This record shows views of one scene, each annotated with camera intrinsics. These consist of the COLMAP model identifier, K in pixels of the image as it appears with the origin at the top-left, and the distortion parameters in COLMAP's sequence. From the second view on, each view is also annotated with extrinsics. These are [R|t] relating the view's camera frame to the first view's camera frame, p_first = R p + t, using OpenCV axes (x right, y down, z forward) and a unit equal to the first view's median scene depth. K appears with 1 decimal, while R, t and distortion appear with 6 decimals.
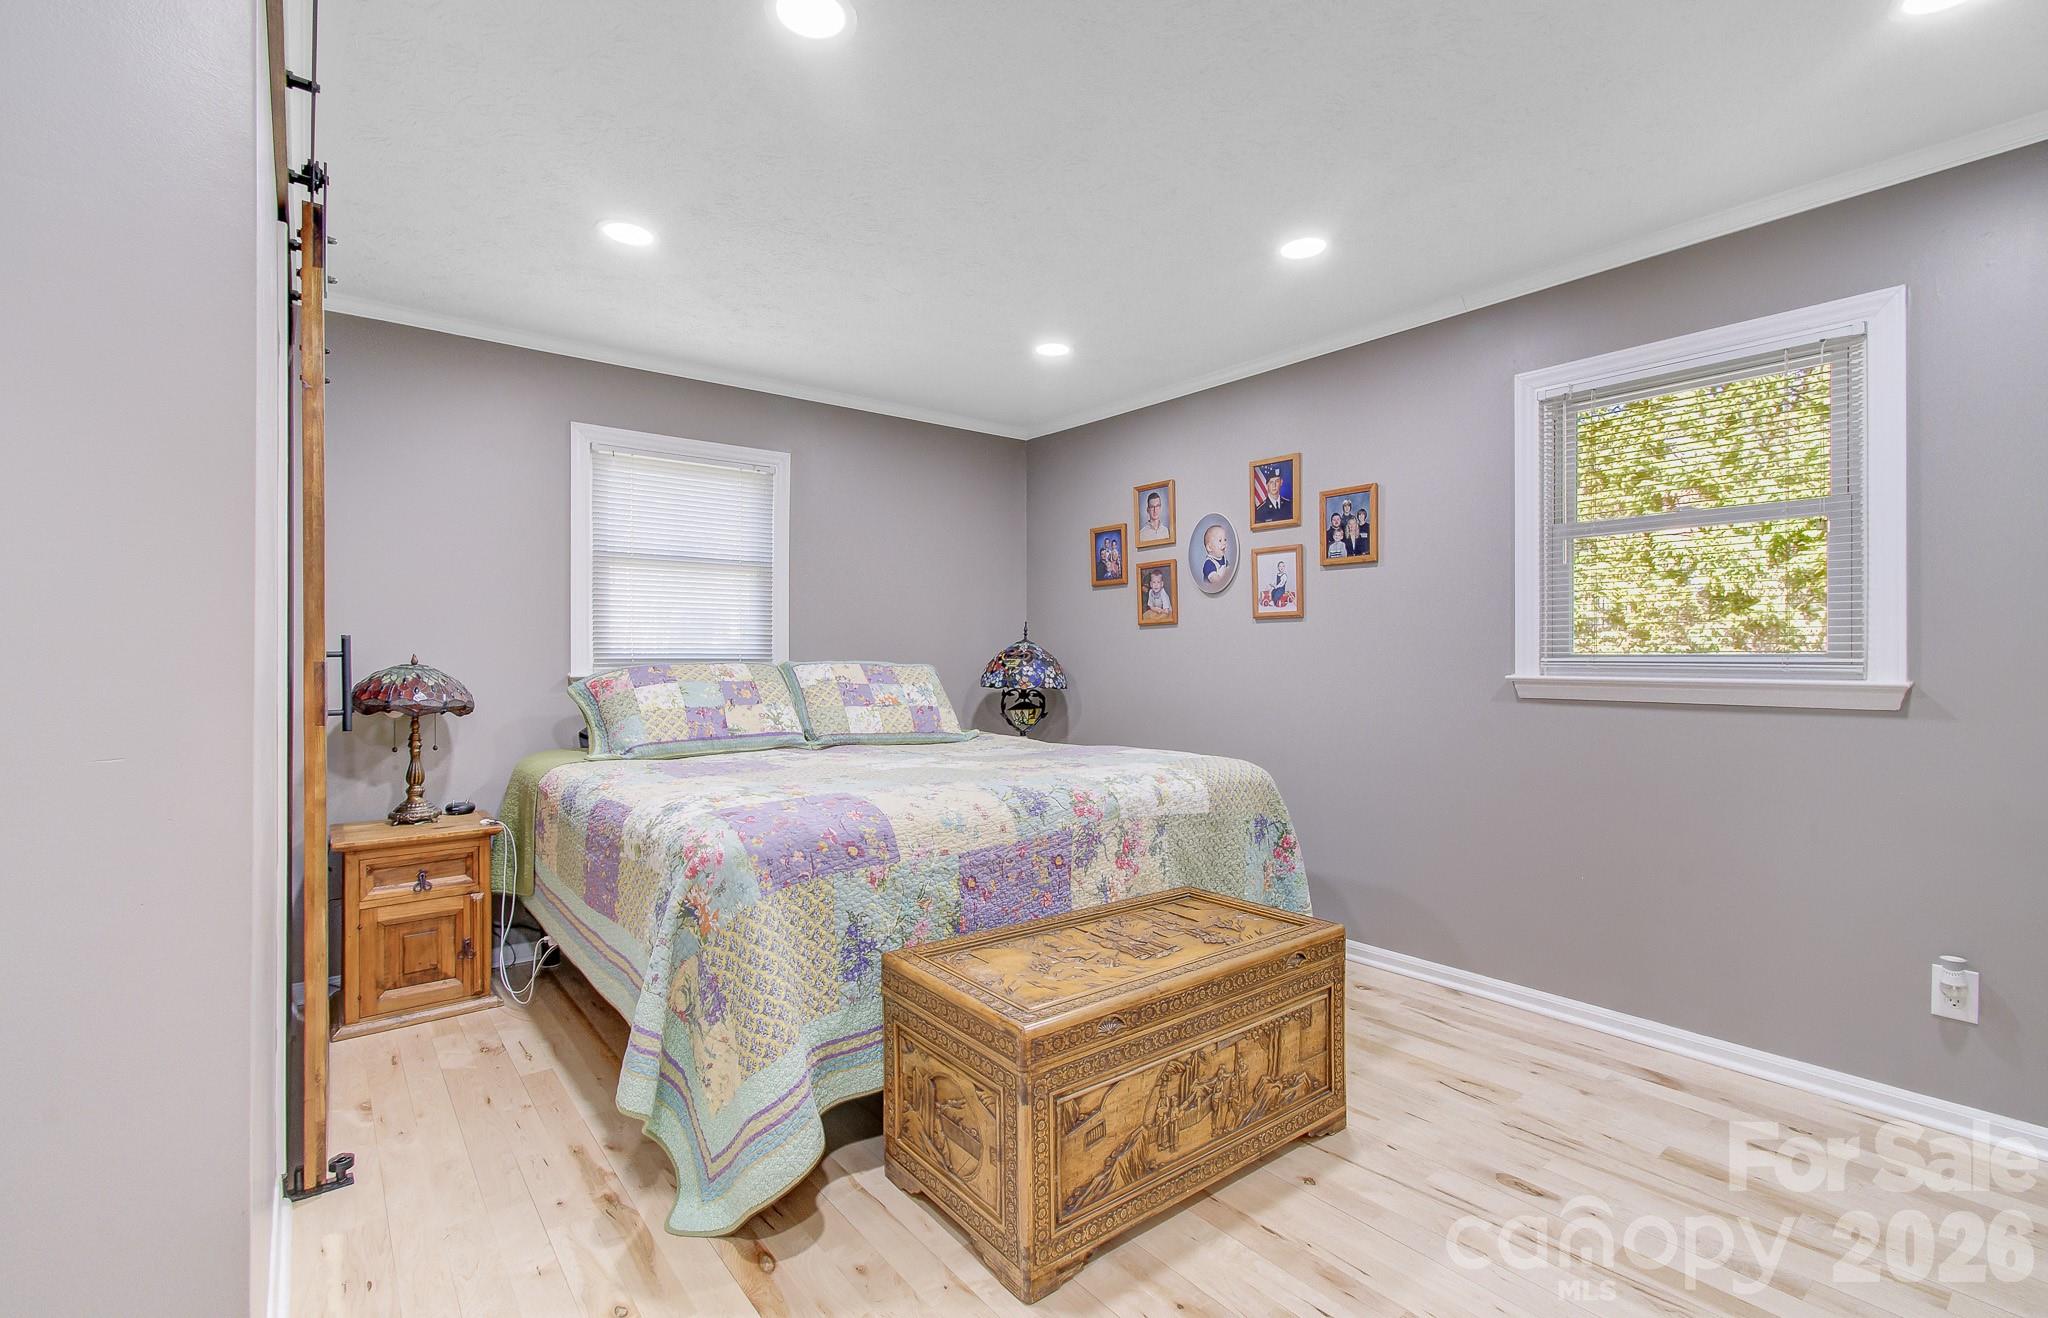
lens RADIAL K [[878.5, 0, 1019.9], [0, 878.5, 625.6], [0, 0, 1]] dist [-0.002229, -0.000042]
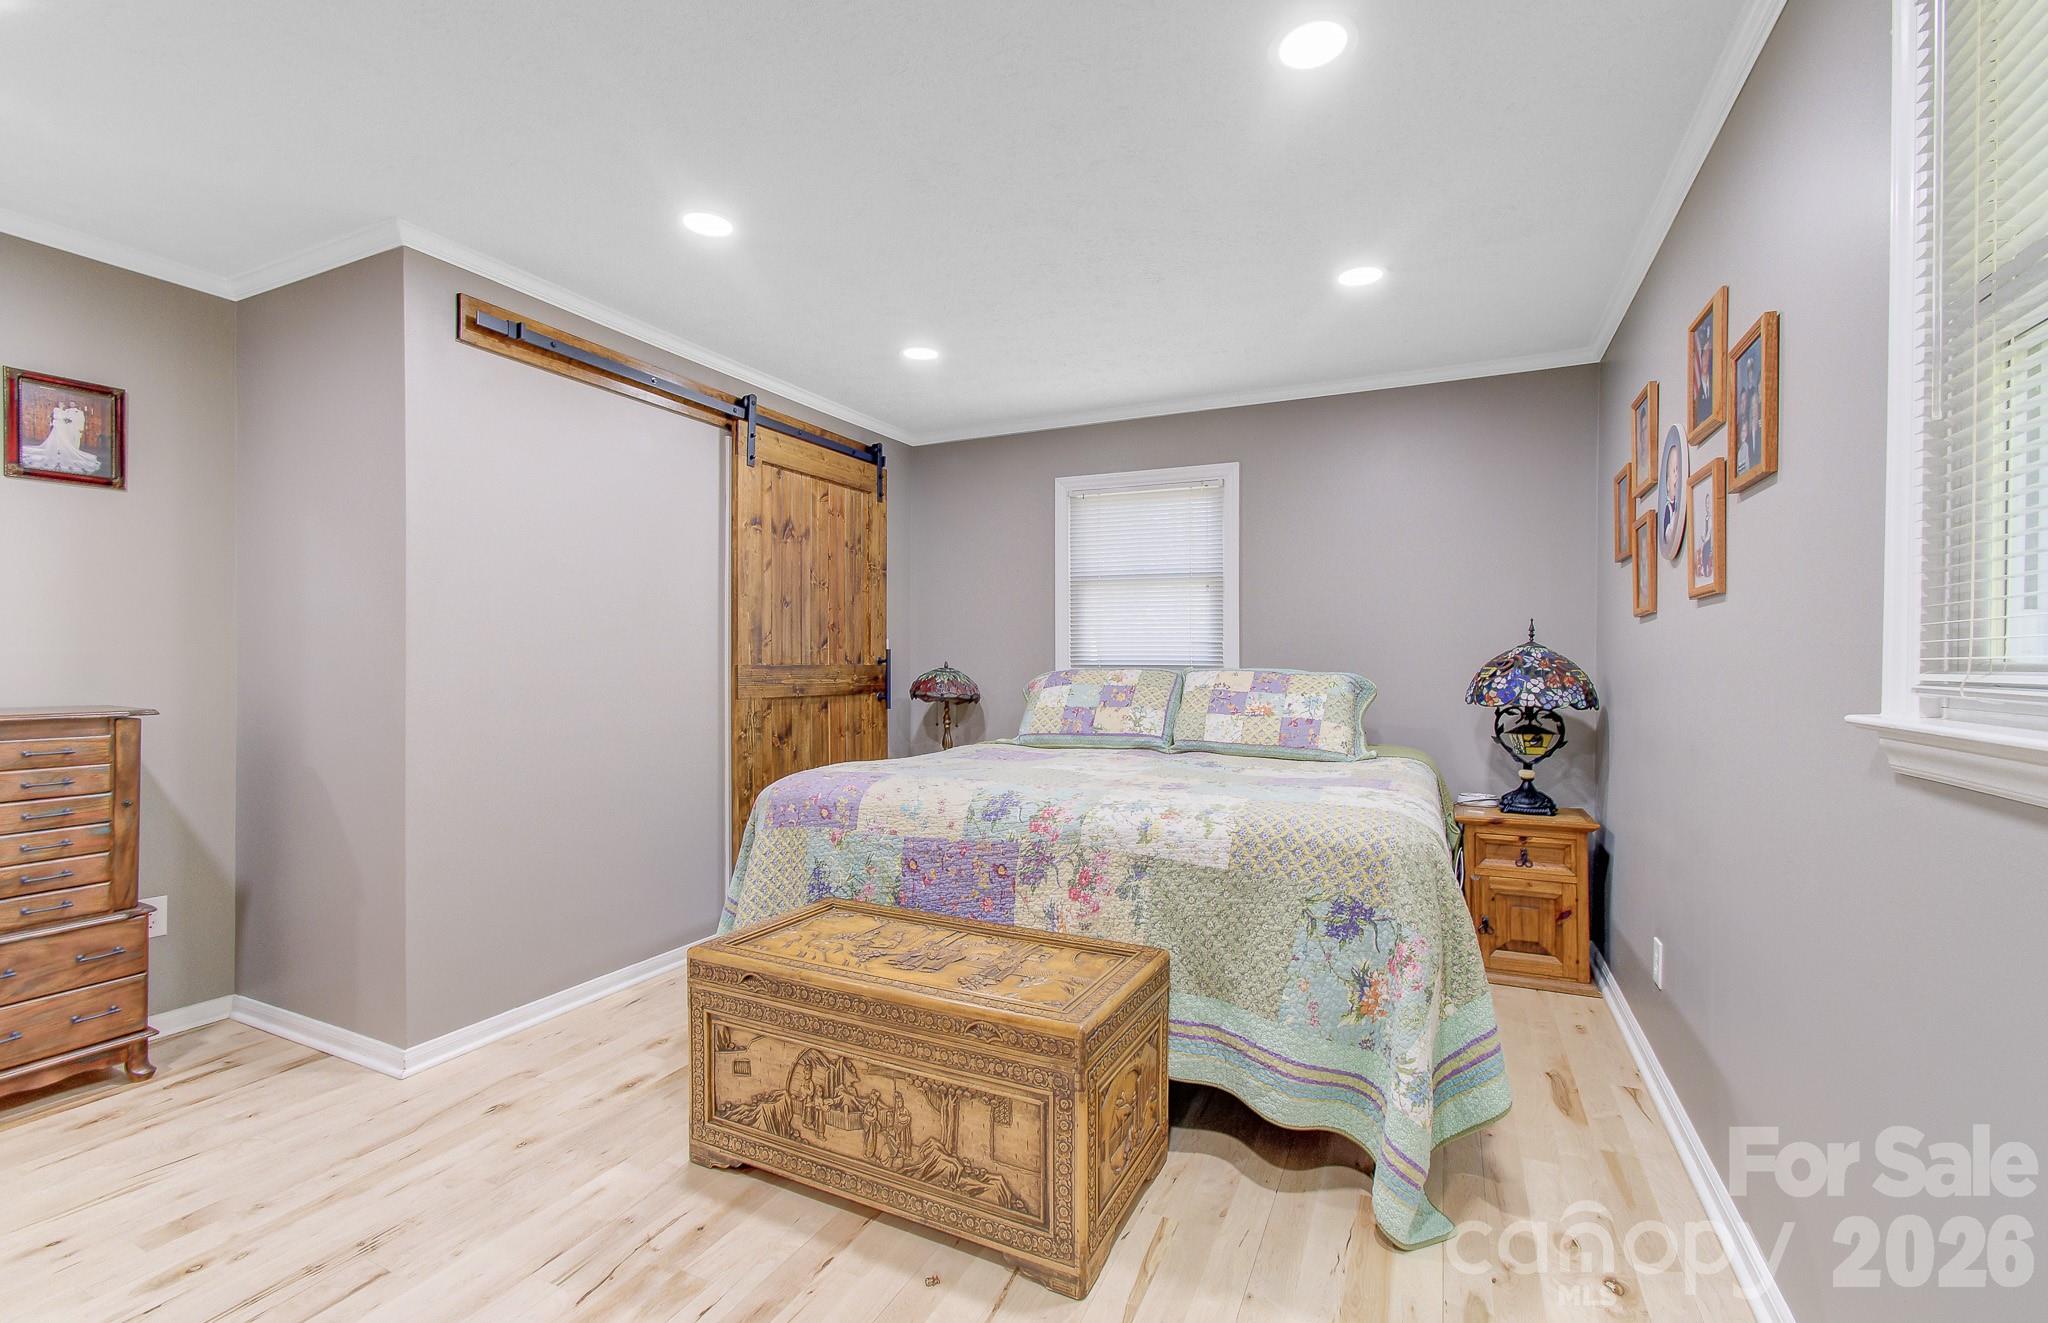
lens RADIAL K [[884.7, 0, 1030.8], [0, 884.7, 665.8], [0, 0, 1]] dist [0.015994, -0.009715]
pose [[0.428368, -0.001735, -0.903603, 0.979463], [0.034465, 0.999302, 0.014420, 0.027822], [0.902947, -0.037320, 0.428129, 0.634390]]
